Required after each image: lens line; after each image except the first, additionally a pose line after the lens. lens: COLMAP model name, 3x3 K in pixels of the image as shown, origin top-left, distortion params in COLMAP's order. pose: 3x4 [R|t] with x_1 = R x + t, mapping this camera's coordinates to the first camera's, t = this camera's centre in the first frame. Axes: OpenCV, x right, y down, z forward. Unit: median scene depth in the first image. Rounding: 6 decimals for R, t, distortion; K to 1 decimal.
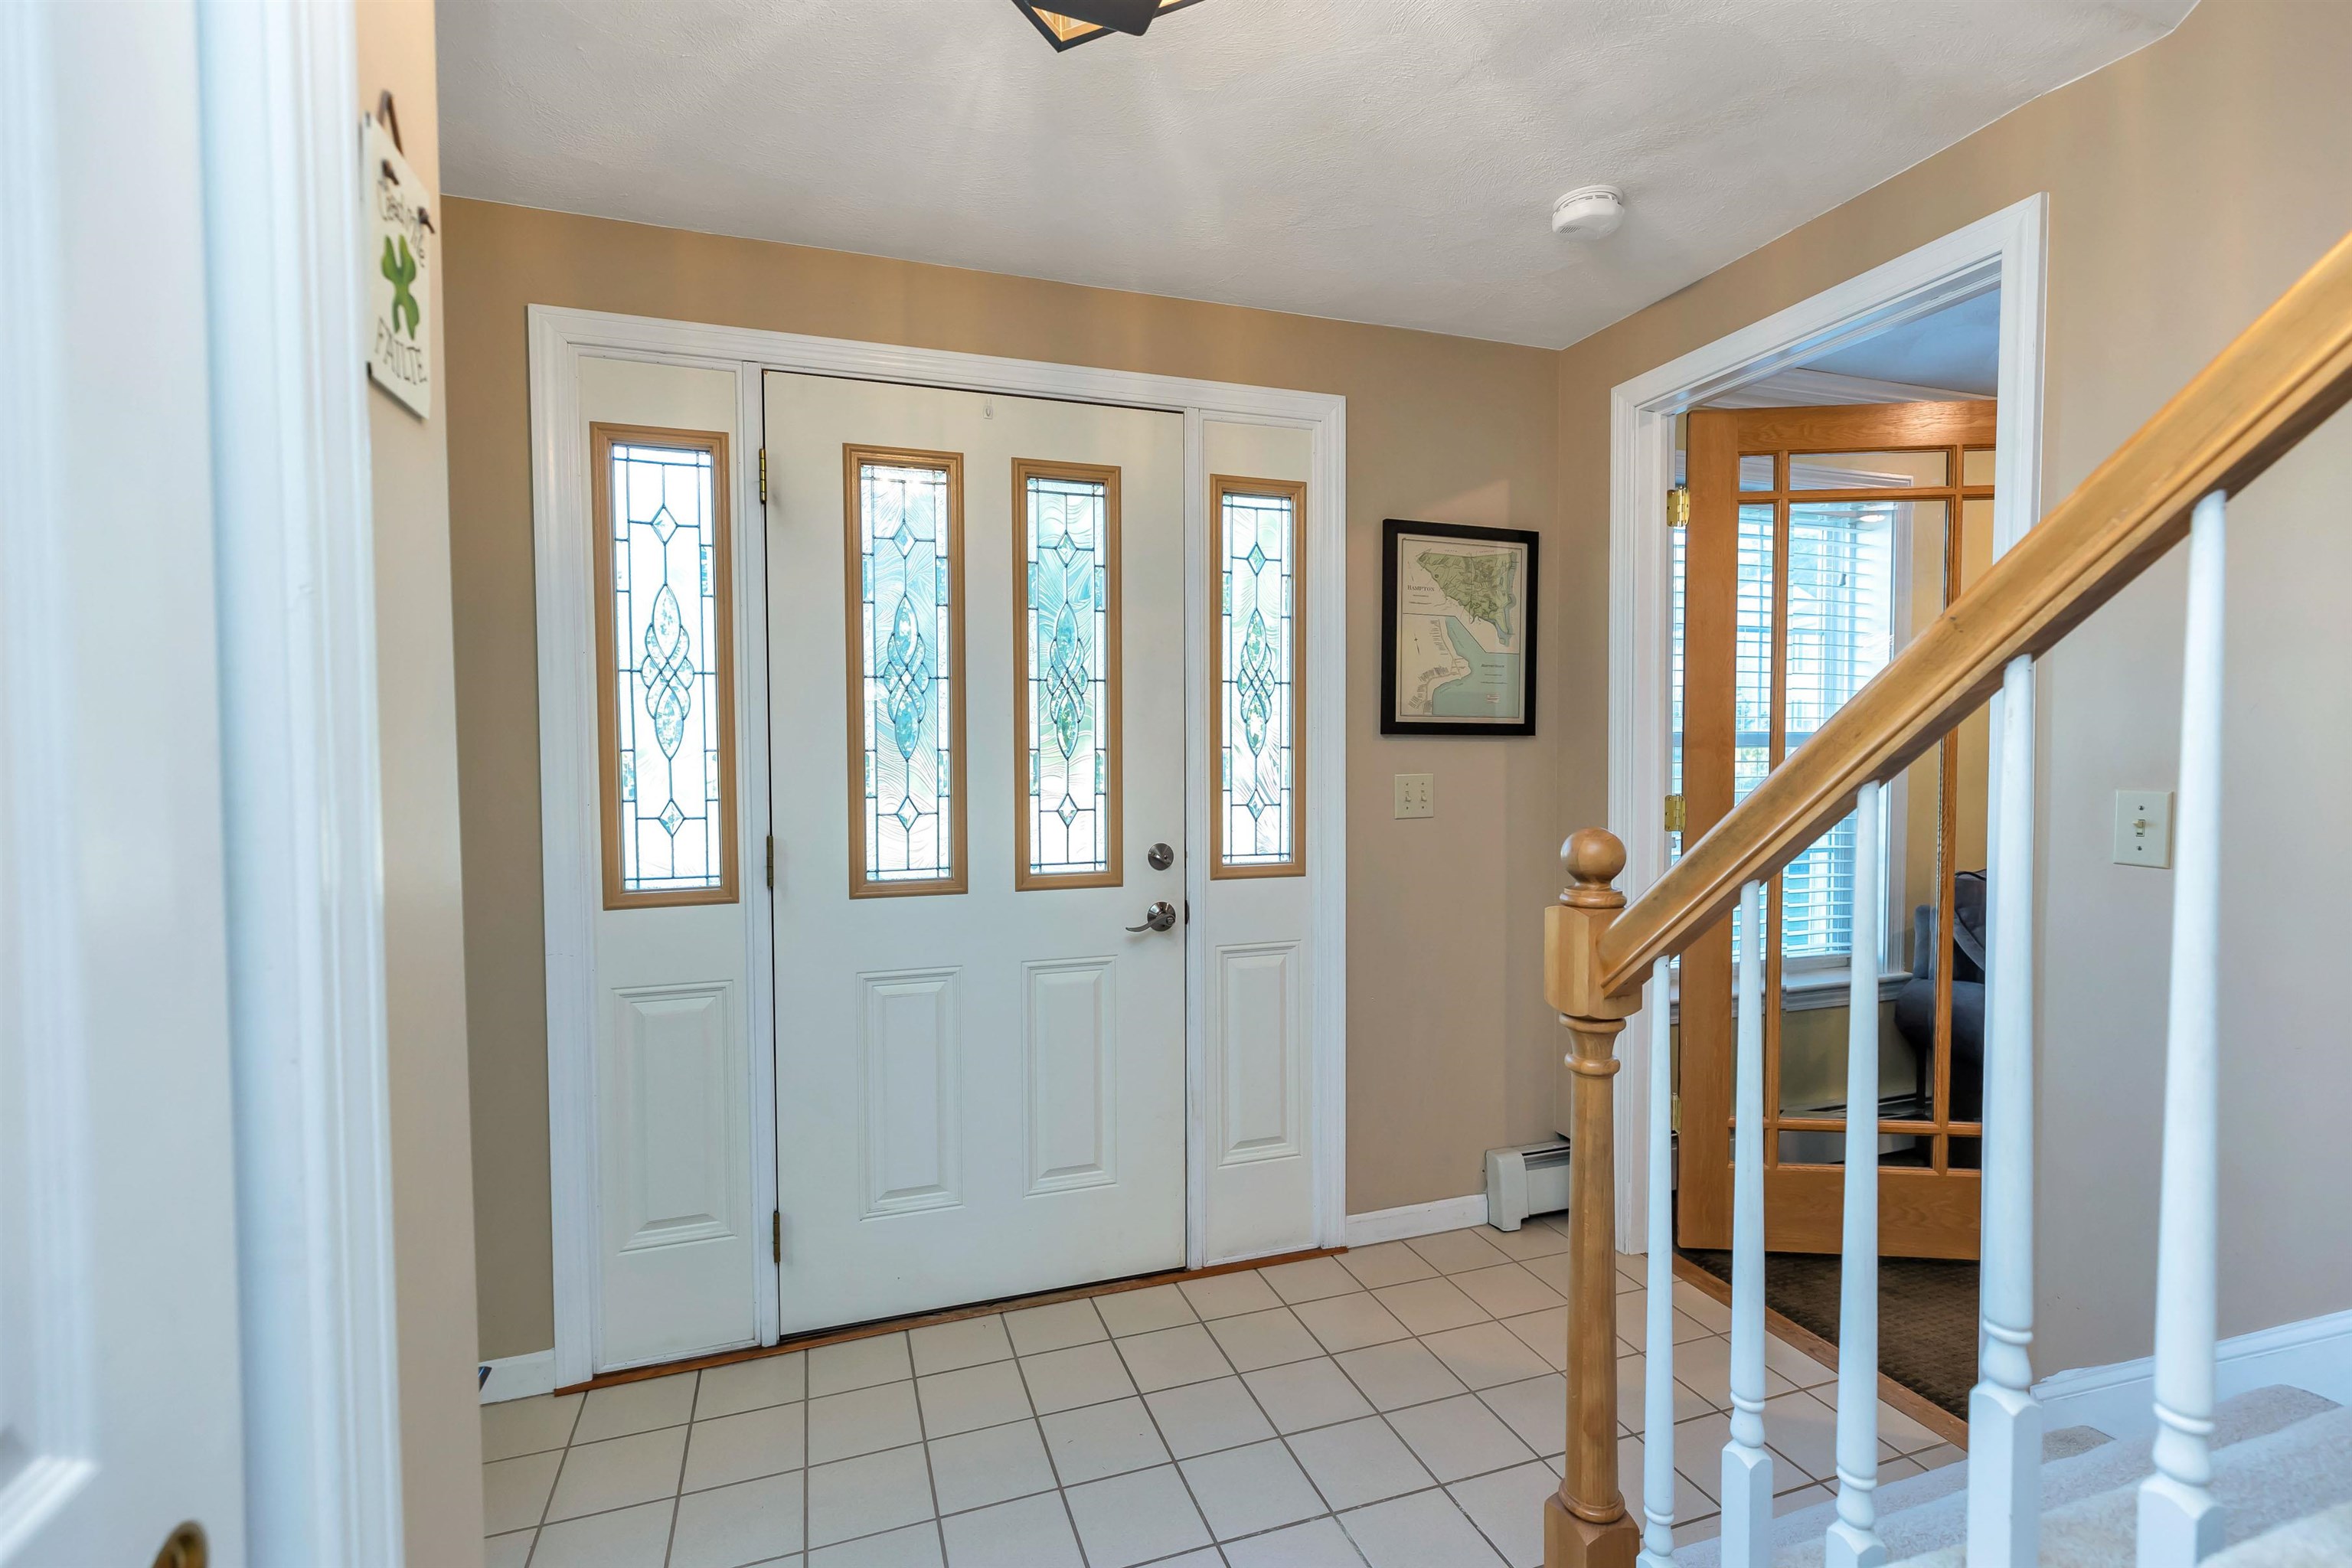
lens RADIAL K [[1056.4, 0, 1182.6], [0, 1056.4, 786.8], [0, 0, 1]] dist [0.001163, 0.000178]
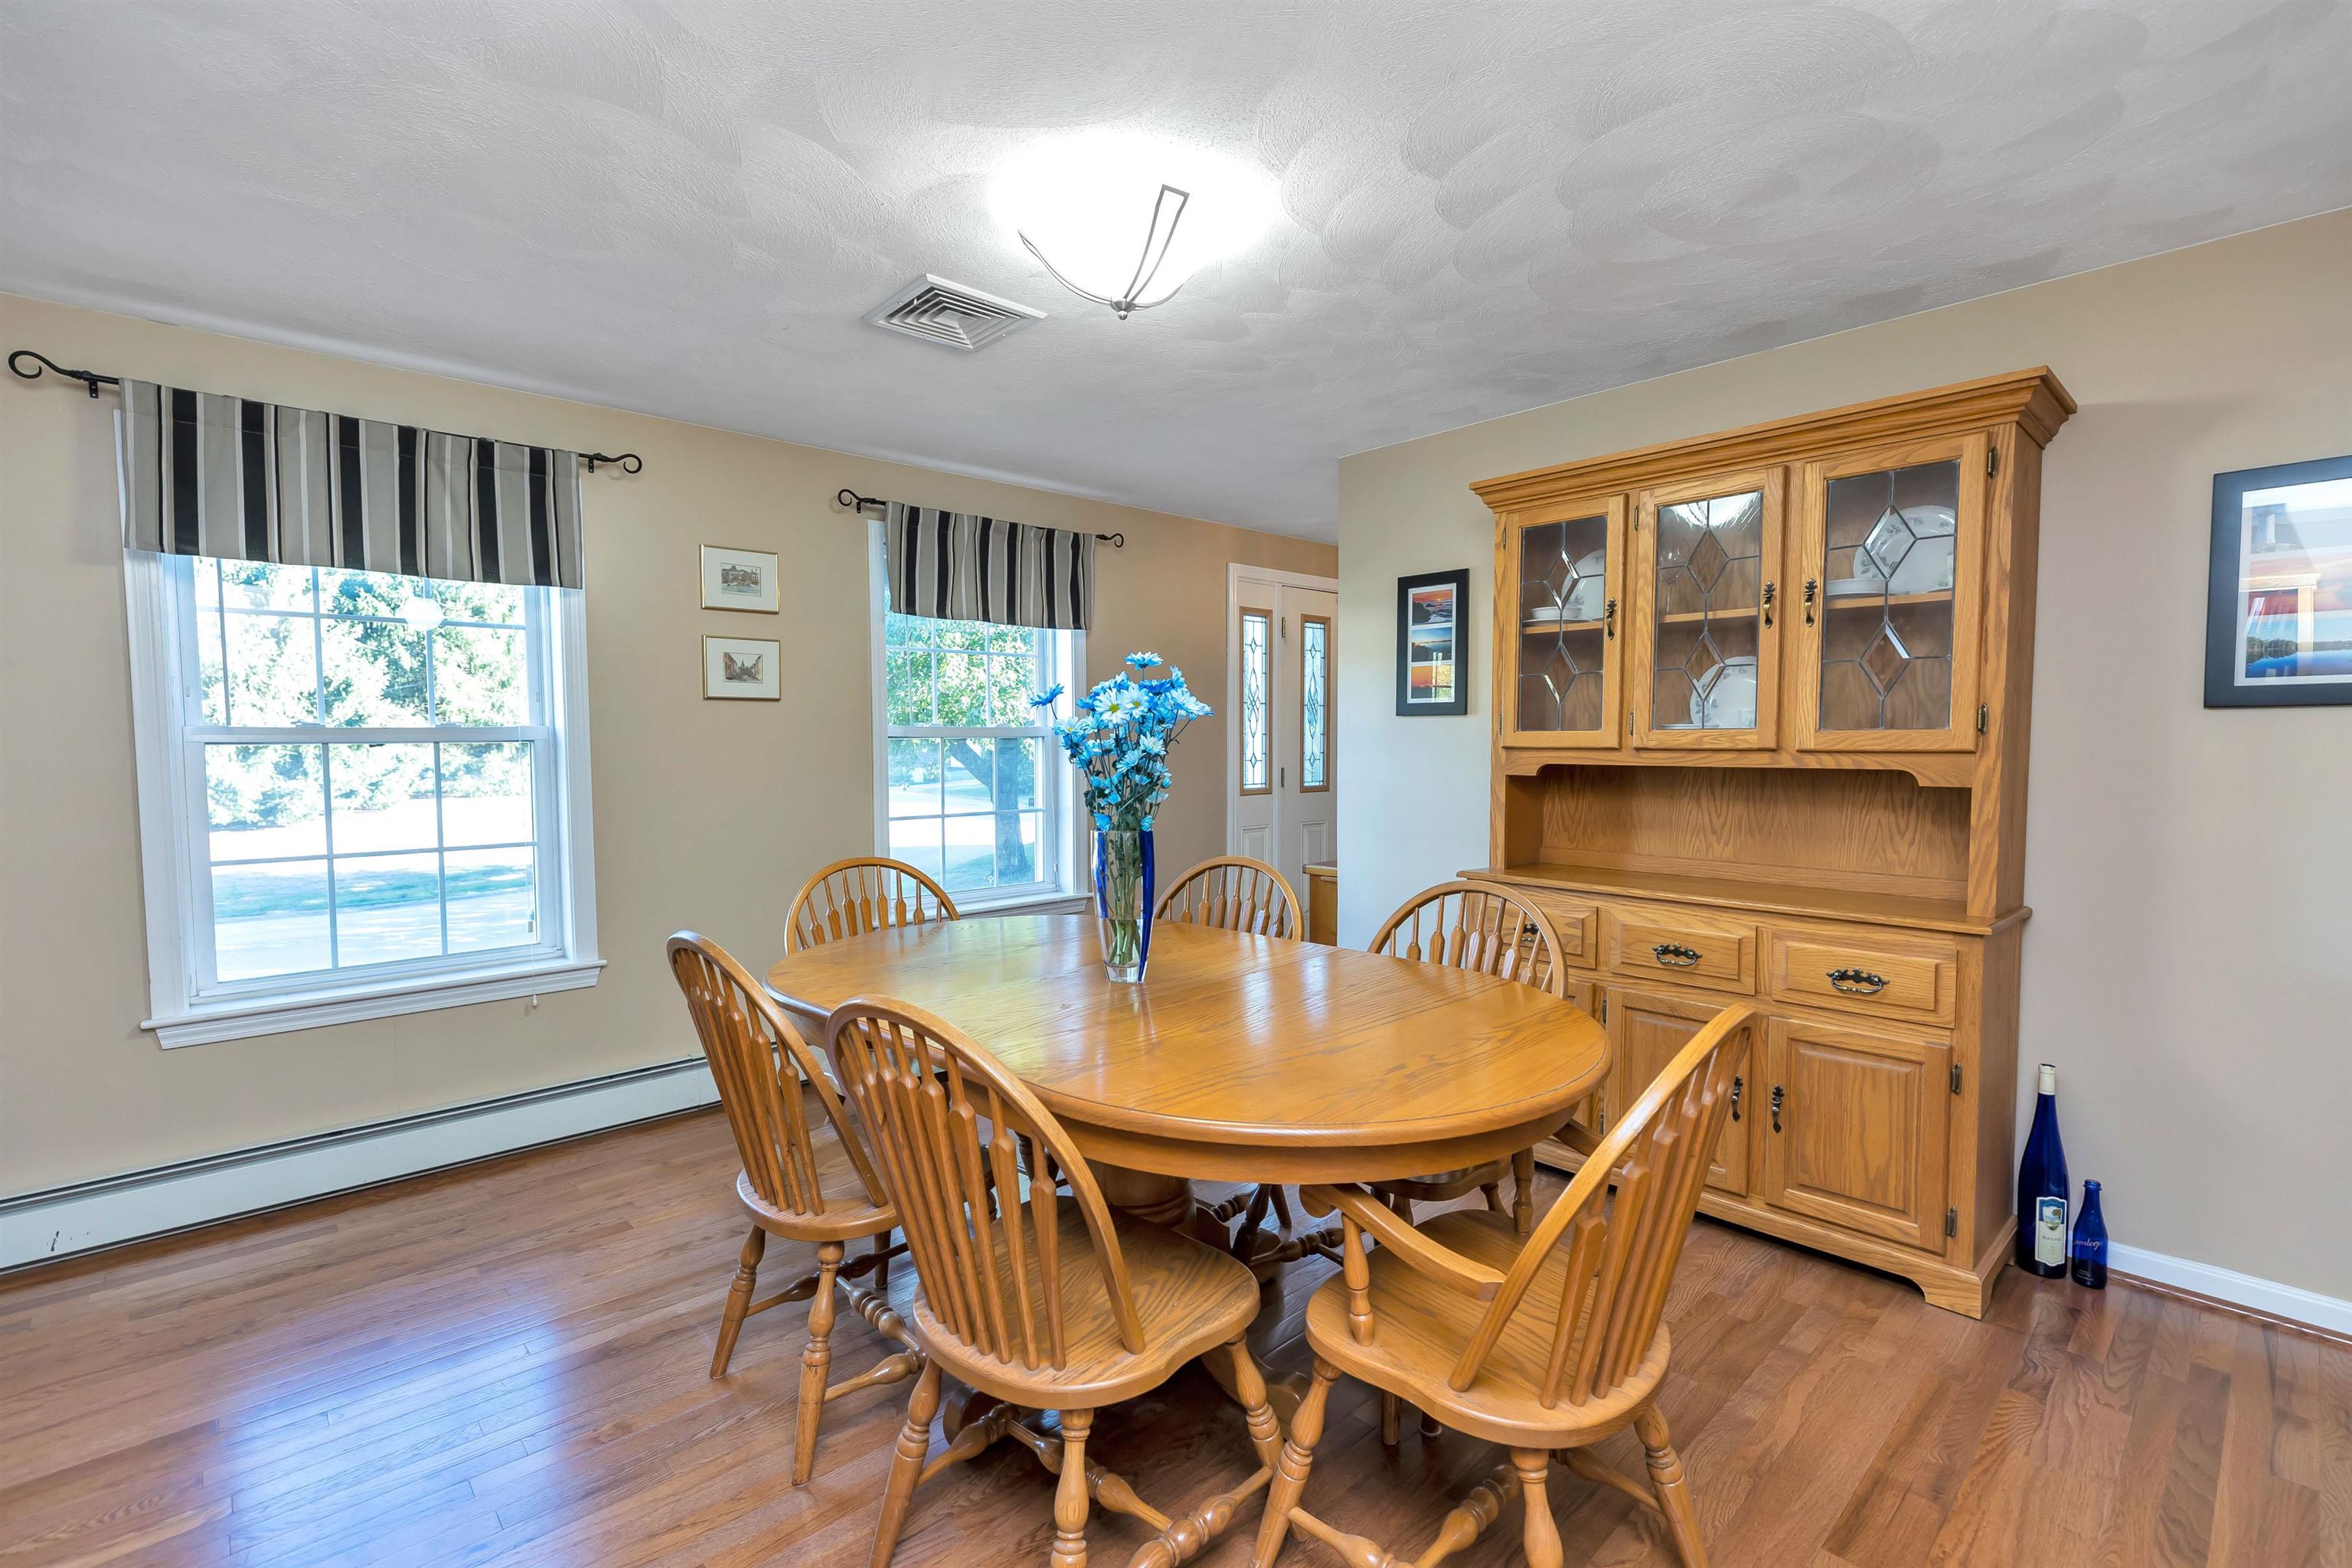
lens RADIAL K [[1056.4, 0, 1182.6], [0, 1056.4, 786.8], [0, 0, 1]] dist [0.001163, 0.000178]
pose [[0.839573, -0.030230, 0.542406, -1.701059], [0.019974, 0.999493, 0.024787, 0.021959], [-0.542880, -0.009977, 0.839751, -0.886728]]
